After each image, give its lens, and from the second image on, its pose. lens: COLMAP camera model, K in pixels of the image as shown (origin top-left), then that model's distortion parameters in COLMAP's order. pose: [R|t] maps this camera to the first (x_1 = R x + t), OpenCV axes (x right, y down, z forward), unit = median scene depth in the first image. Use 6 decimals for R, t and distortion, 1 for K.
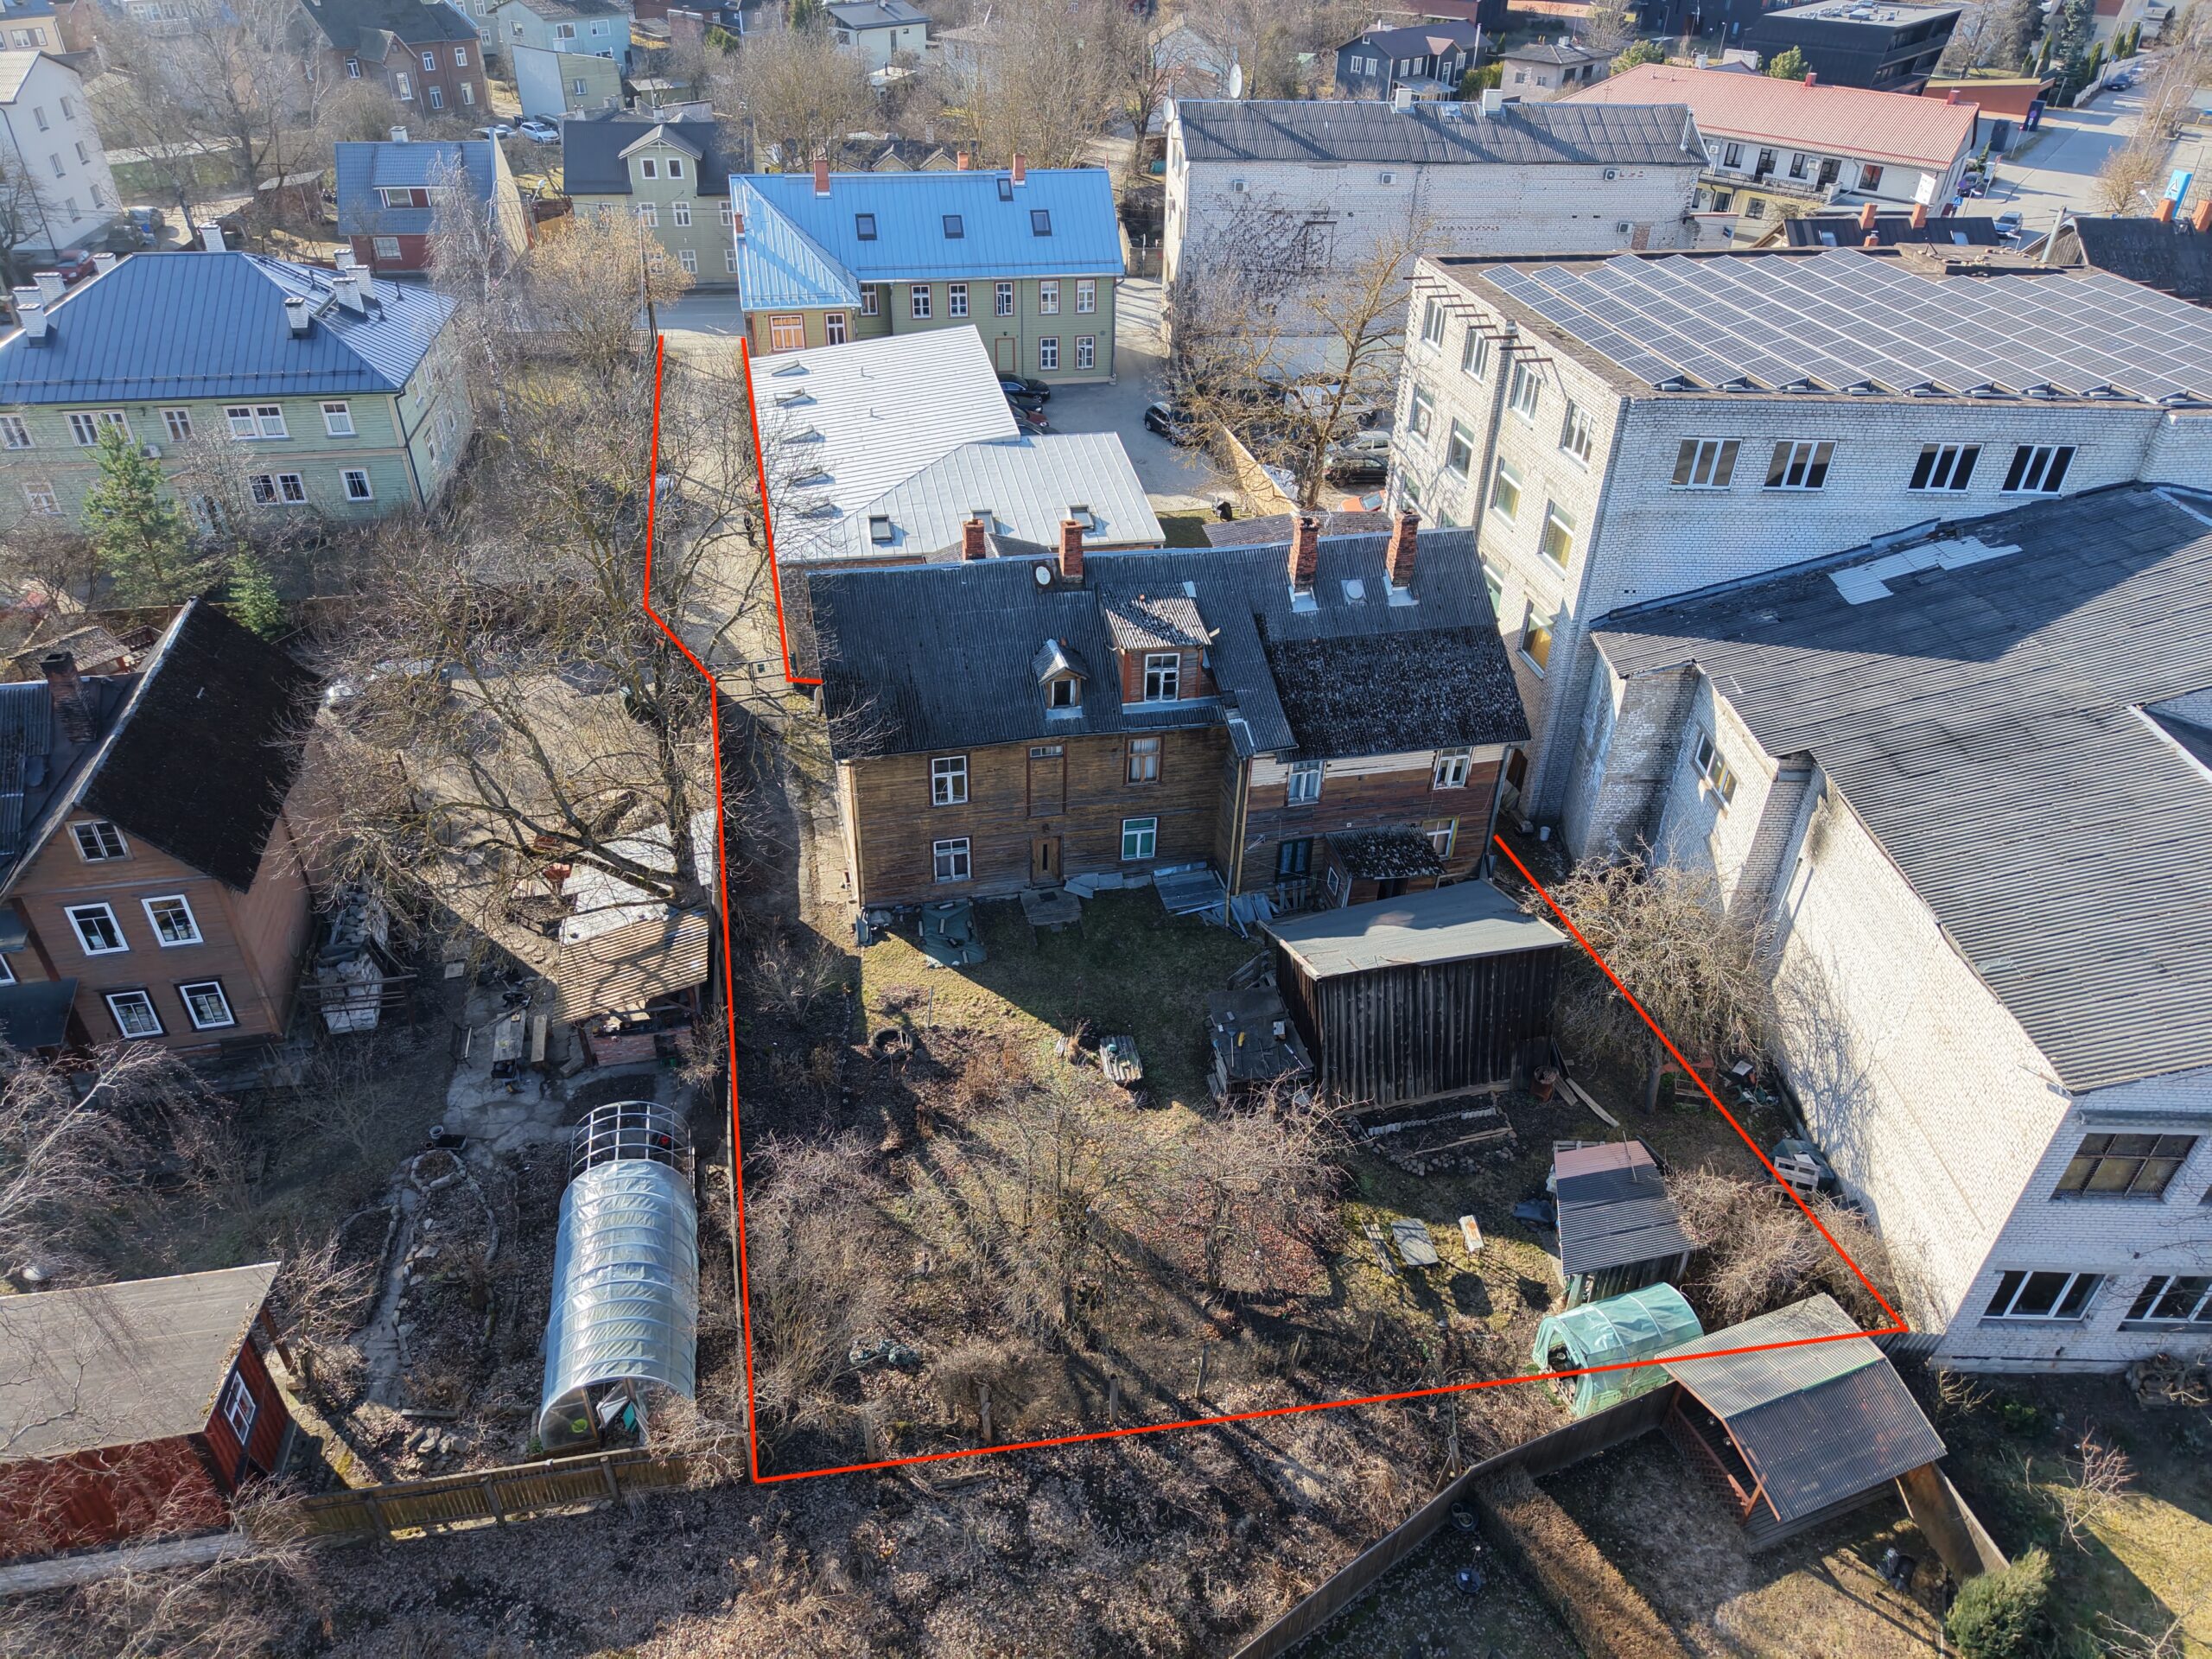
lens RADIAL K [[1481.2, 0, 1097.9], [0, 1481.2, 830.3], [0, 0, 1]] dist [0.058865, -0.077243]
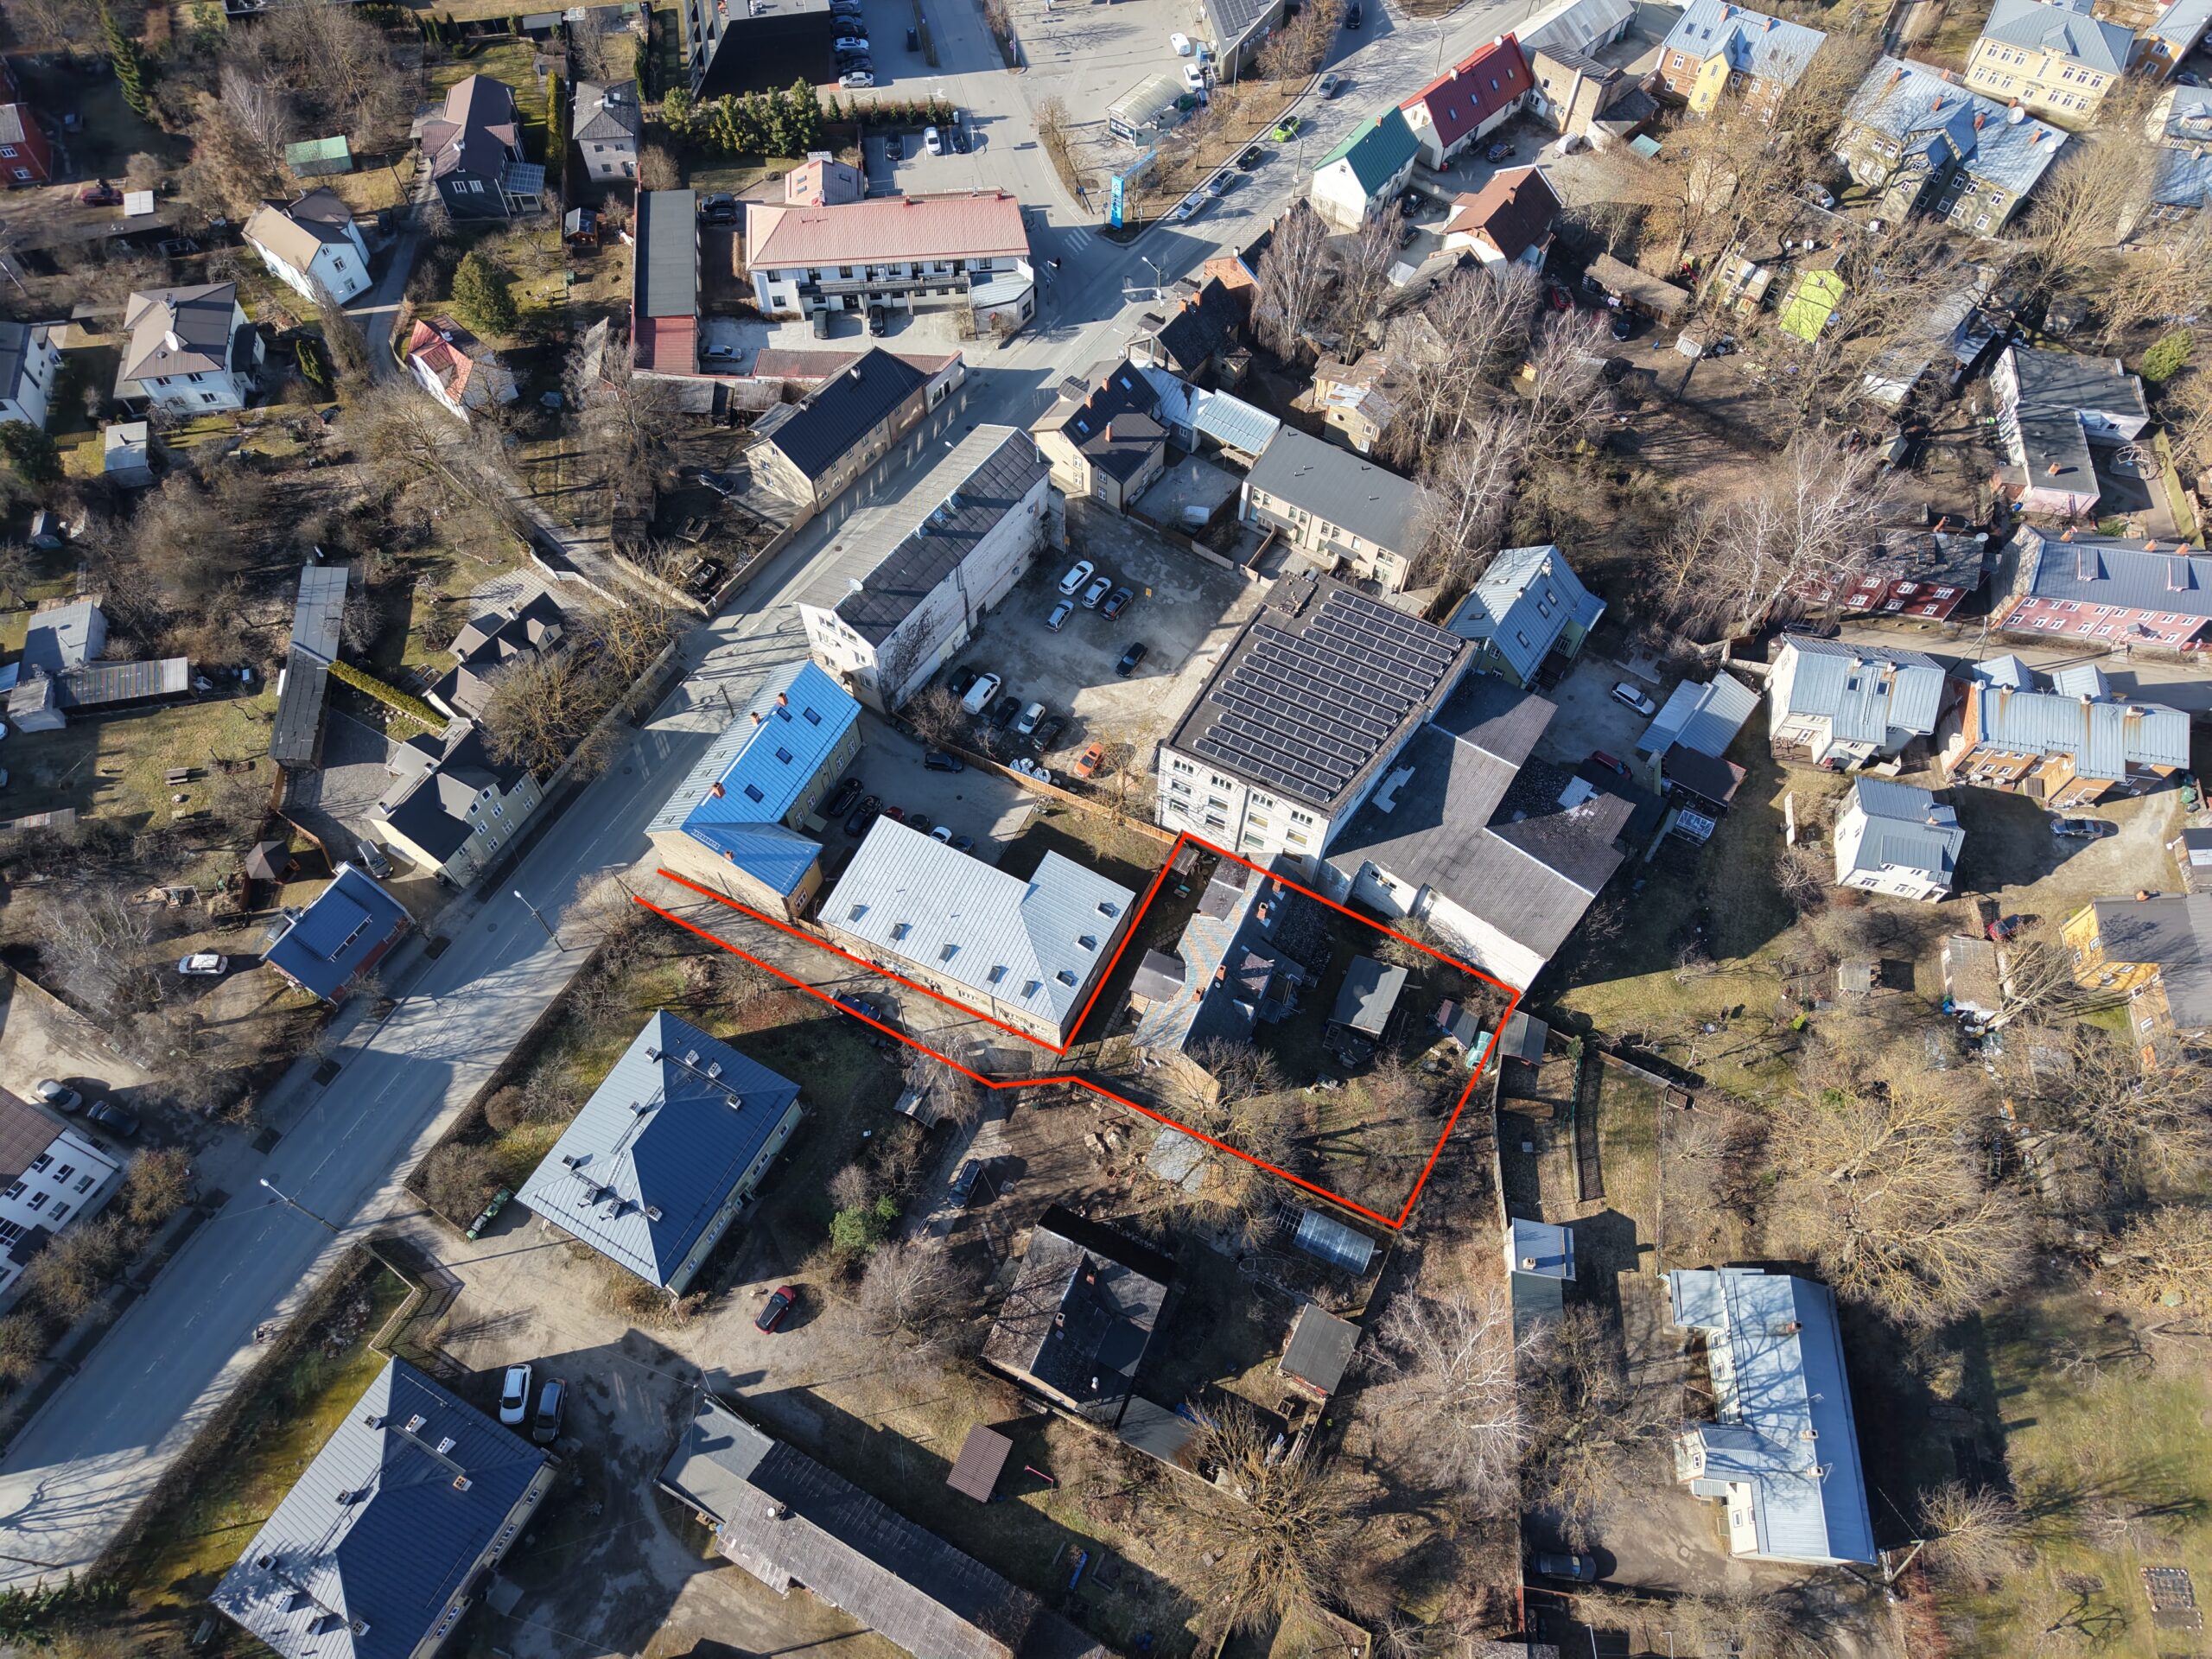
lens RADIAL K [[1481.2, 0, 1097.9], [0, 1481.2, 830.3], [0, 0, 1]] dist [0.058865, -0.077243]
pose [[0.621699, -0.680525, 0.387785, -1.104204], [0.437285, 0.712316, 0.548988, -2.094821], [-0.649825, -0.171733, 0.740429, -0.906428]]
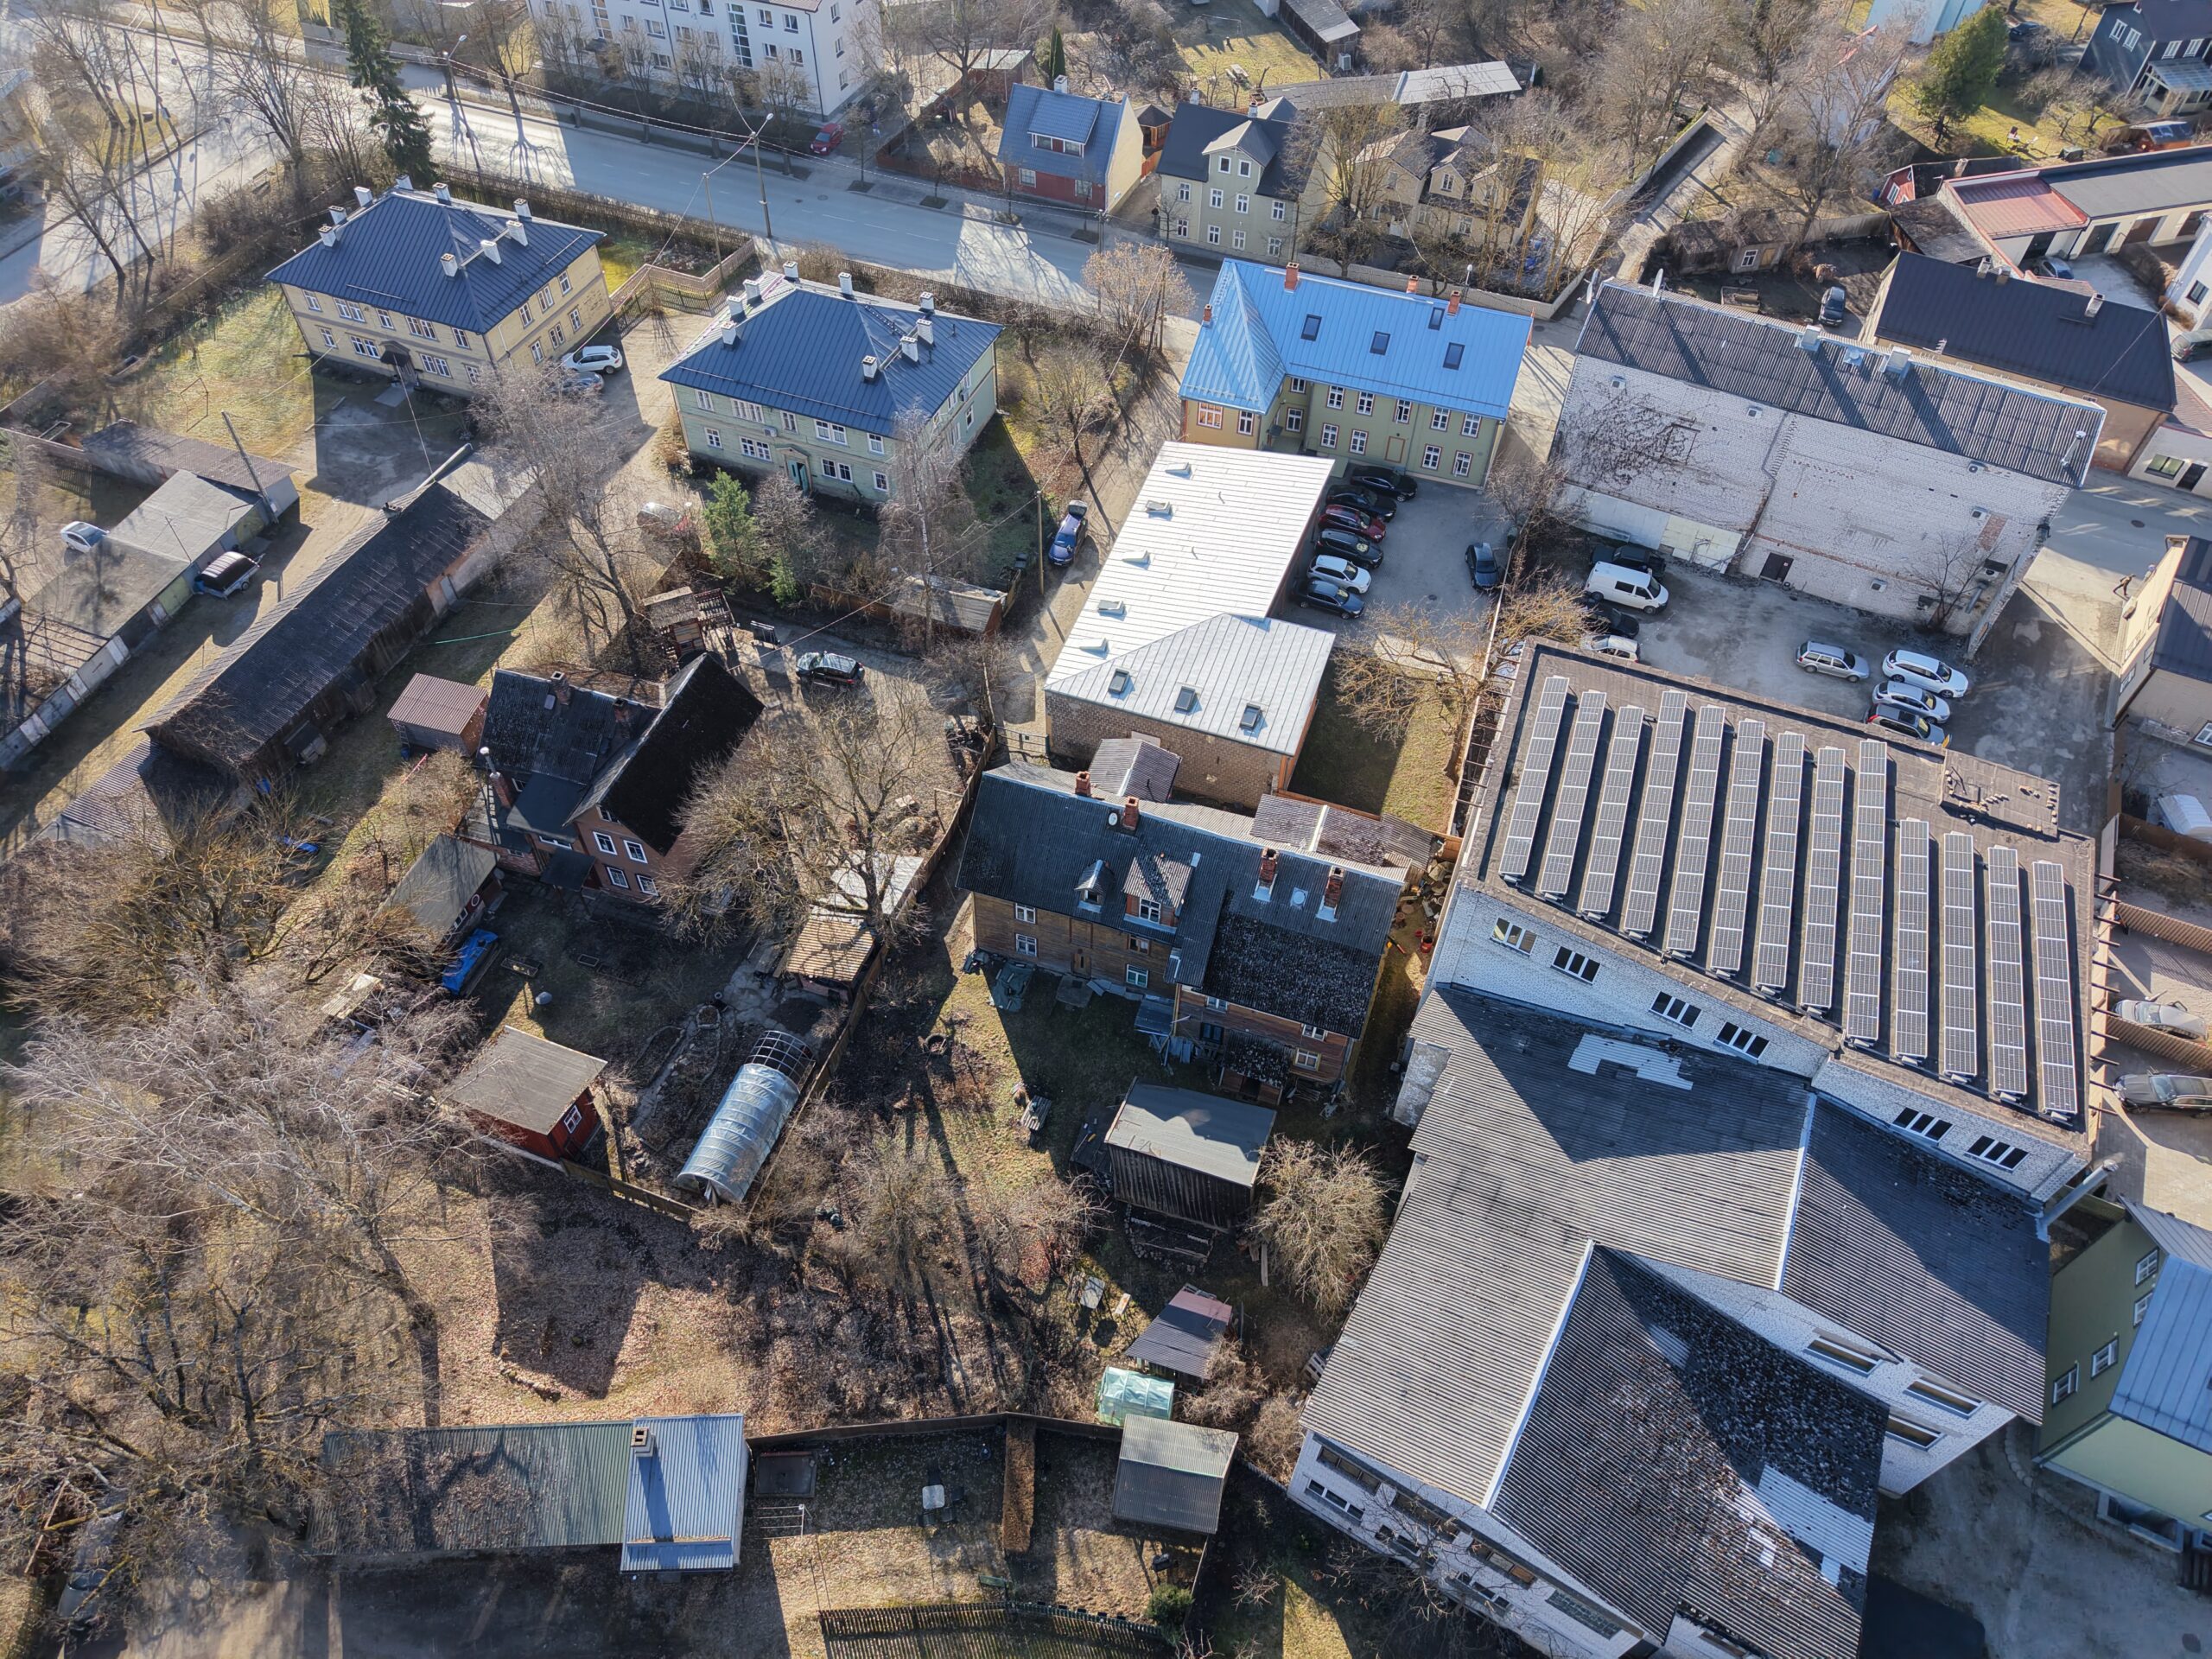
lens RADIAL K [[1481.2, 0, 1097.9], [0, 1481.2, 830.3], [0, 0, 1]] dist [0.058865, -0.077243]
pose [[0.854875, 0.387646, -0.344848, 0.524656], [-0.285242, 0.906348, 0.311721, -0.679578], [0.433390, -0.168117, 0.885387, -0.439678]]
